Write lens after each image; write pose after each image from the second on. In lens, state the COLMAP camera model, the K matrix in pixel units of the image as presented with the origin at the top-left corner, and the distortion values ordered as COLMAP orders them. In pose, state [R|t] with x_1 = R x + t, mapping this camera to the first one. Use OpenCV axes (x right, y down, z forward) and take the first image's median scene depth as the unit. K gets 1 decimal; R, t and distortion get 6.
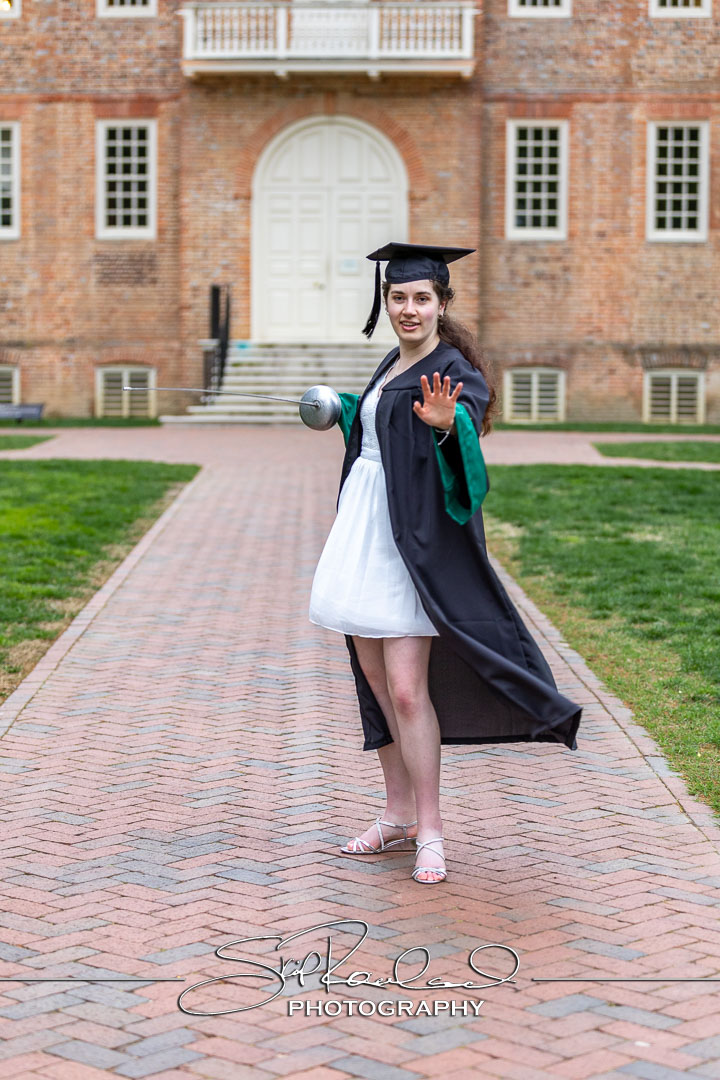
lens RADIAL K [[2197.4, 0, 360.0], [0, 2197.4, 540.0], [0, 0, 1]] dist [0.008770, -0.230465]
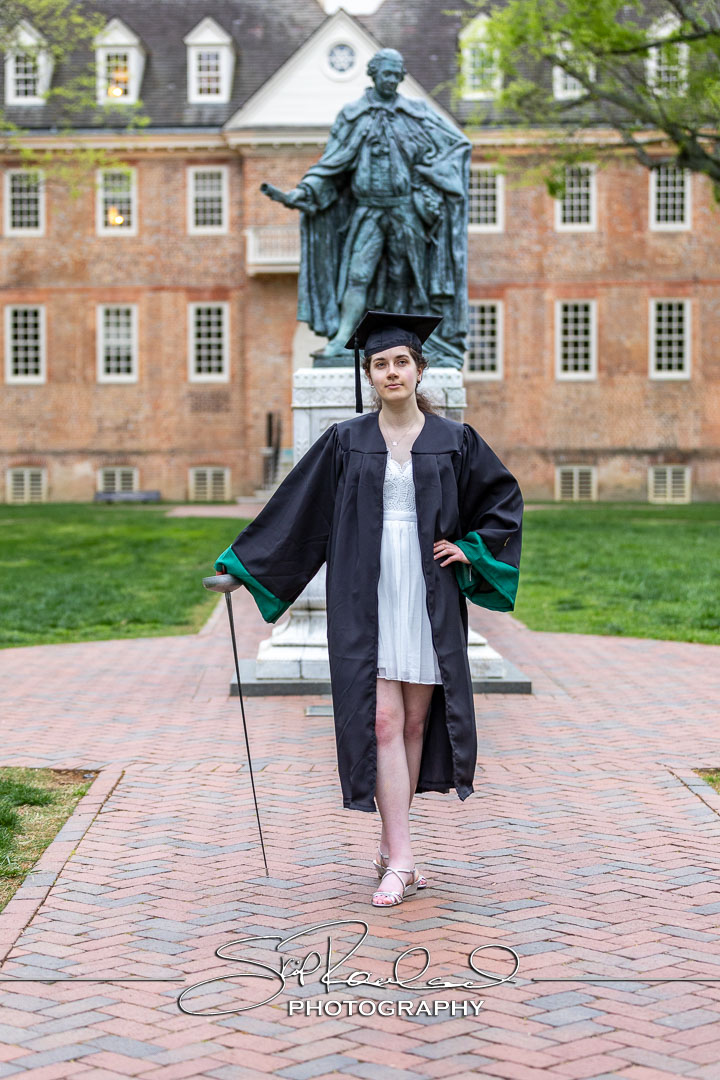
lens RADIAL K [[2107.9, 0, 367.2], [0, 2107.9, 568.4], [0, 0, 1]] dist [0.086622, 0.060262]
pose [[0.999856, -0.011024, 0.012929, -0.018934], [0.011547, 0.999089, -0.041072, 0.051187], [-0.012464, 0.041215, 0.999073, -0.440597]]
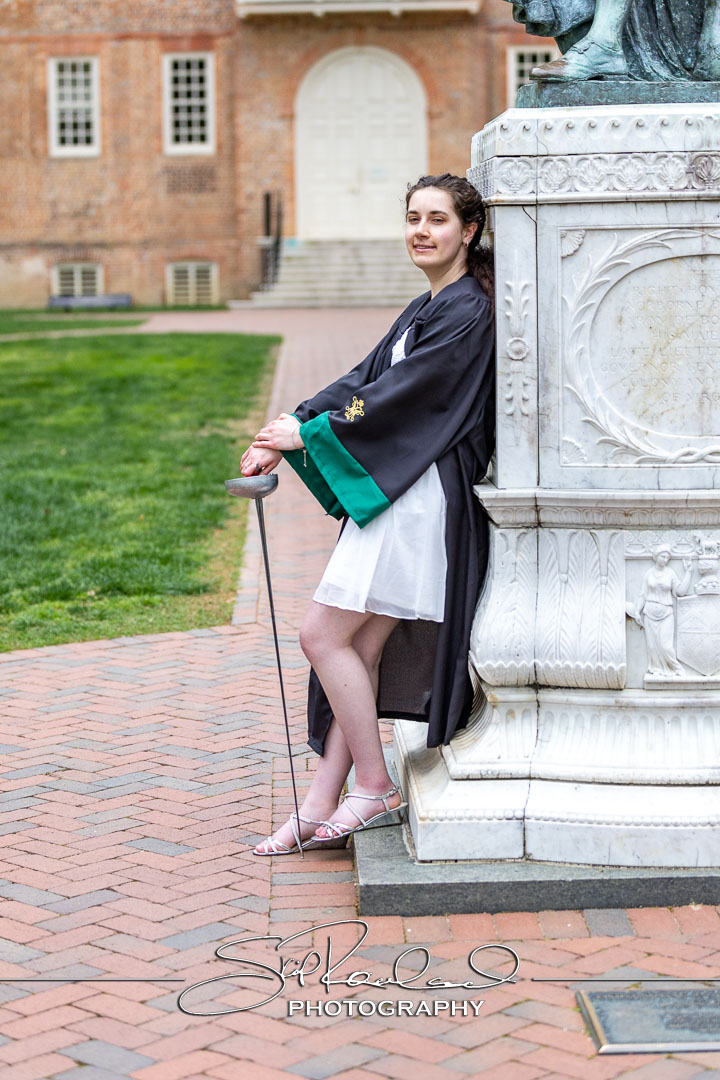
lens RADIAL K [[2420.9, 0, 360.0], [0, 2420.9, 540.0], [0, 0, 1]] dist [0.013270, -0.327477]
pose [[0.999702, -0.022736, 0.008877, -0.031325], [0.022468, 0.999321, 0.029204, 0.035926], [-0.009535, -0.028996, 0.999534, -0.320582]]
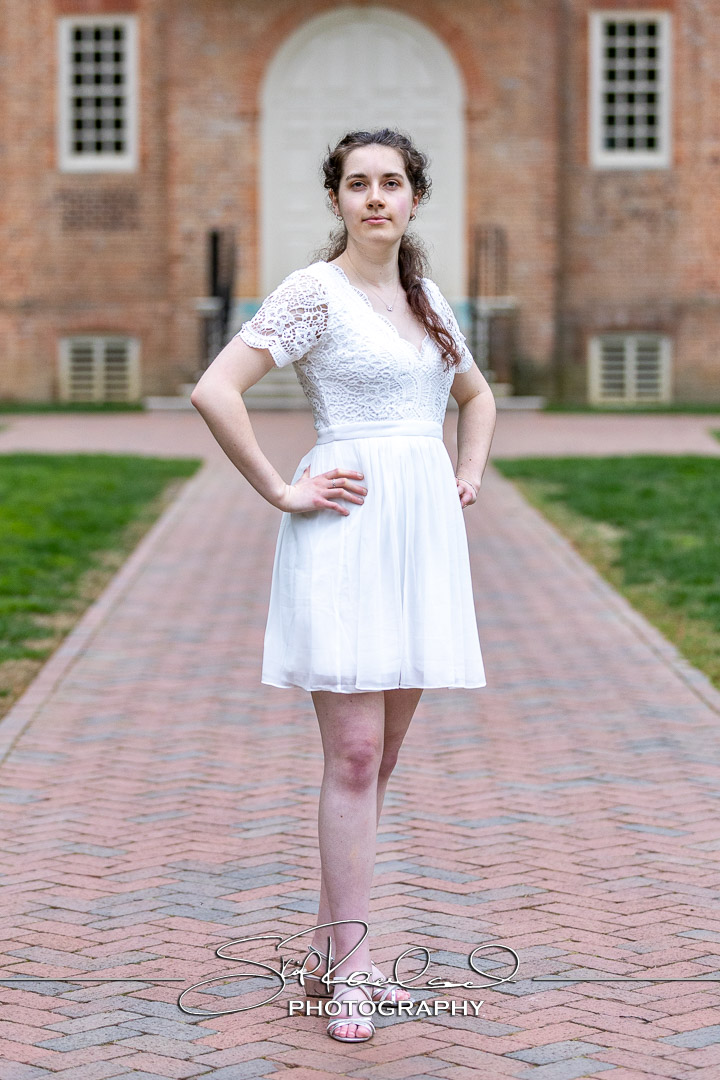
lens RADIAL K [[3041.3, 0, 360.0], [0, 3041.3, 540.0], [0, 0, 1]] dist [0.073215, -1.302158]
pose [[0.999956, -0.008588, -0.003756, -0.011877], [0.008512, 0.999768, -0.019801, 0.014524], [0.003926, 0.019768, 0.999797, -0.064685]]
